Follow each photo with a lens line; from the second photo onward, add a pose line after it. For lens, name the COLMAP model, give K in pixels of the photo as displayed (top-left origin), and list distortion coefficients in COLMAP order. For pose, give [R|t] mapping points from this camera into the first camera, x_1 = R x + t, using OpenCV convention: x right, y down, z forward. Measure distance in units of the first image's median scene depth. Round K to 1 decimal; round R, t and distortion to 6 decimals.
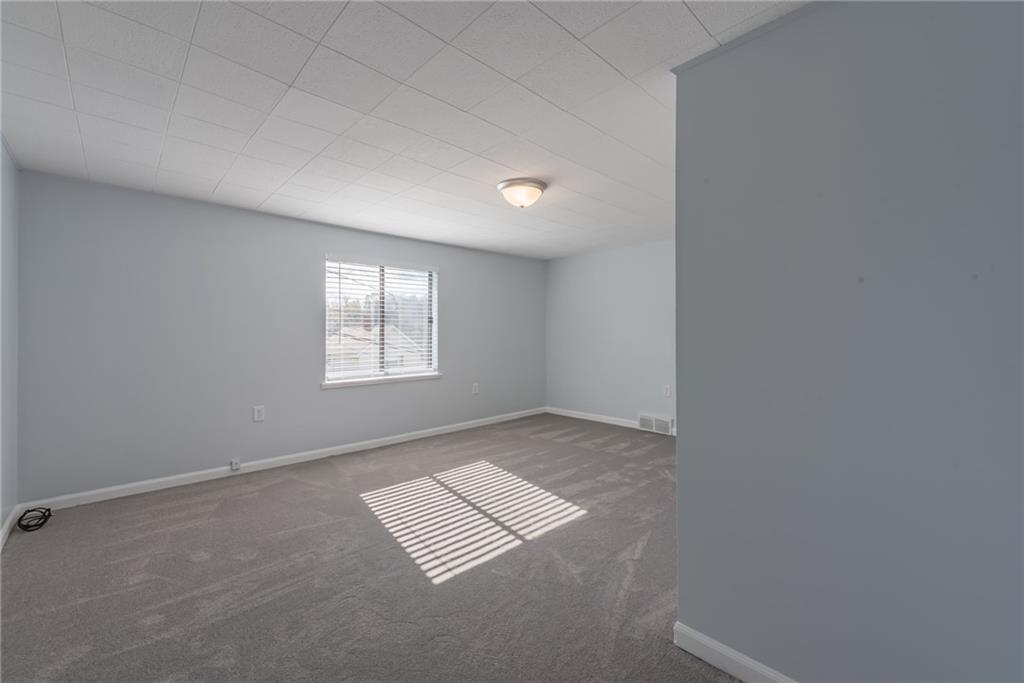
lens RADIAL K [[409.9, 0, 514.1], [0, 409.9, 337.5], [0, 0, 1]] dist [0.001325, -0.000971]
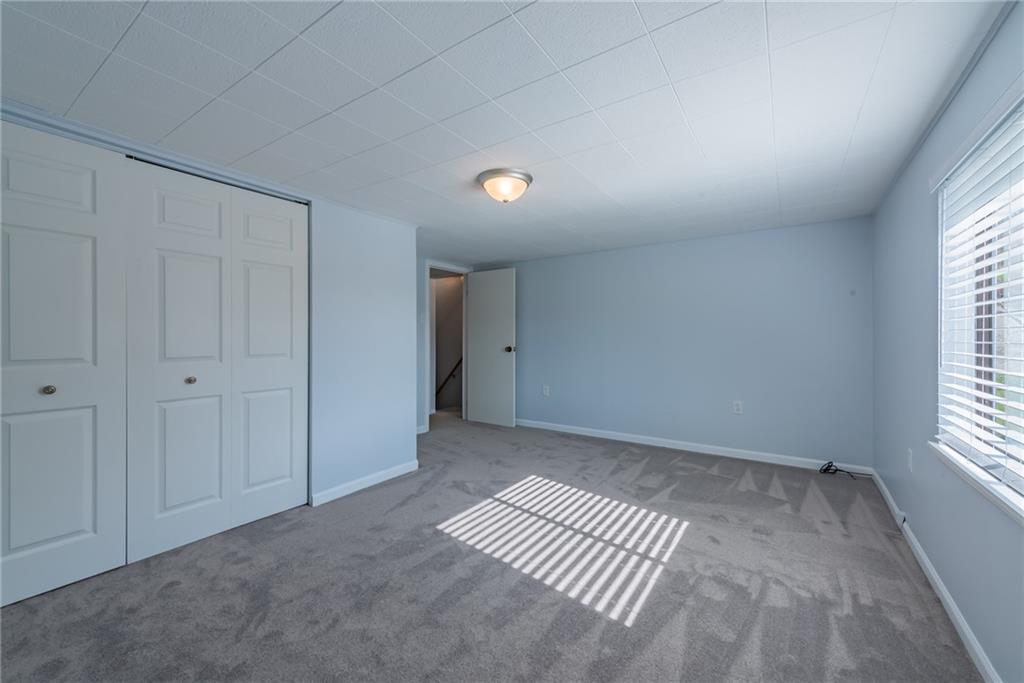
lens RADIAL K [[409.9, 0, 510.5], [0, 409.9, 337.2], [0, 0, 1]] dist [0.001325, -0.000971]
pose [[-0.976204, 0.006142, -0.216768, 0.236184], [0.001502, 0.999766, 0.021562, -0.047999], [0.216850, 0.020724, -0.975985, 2.141733]]
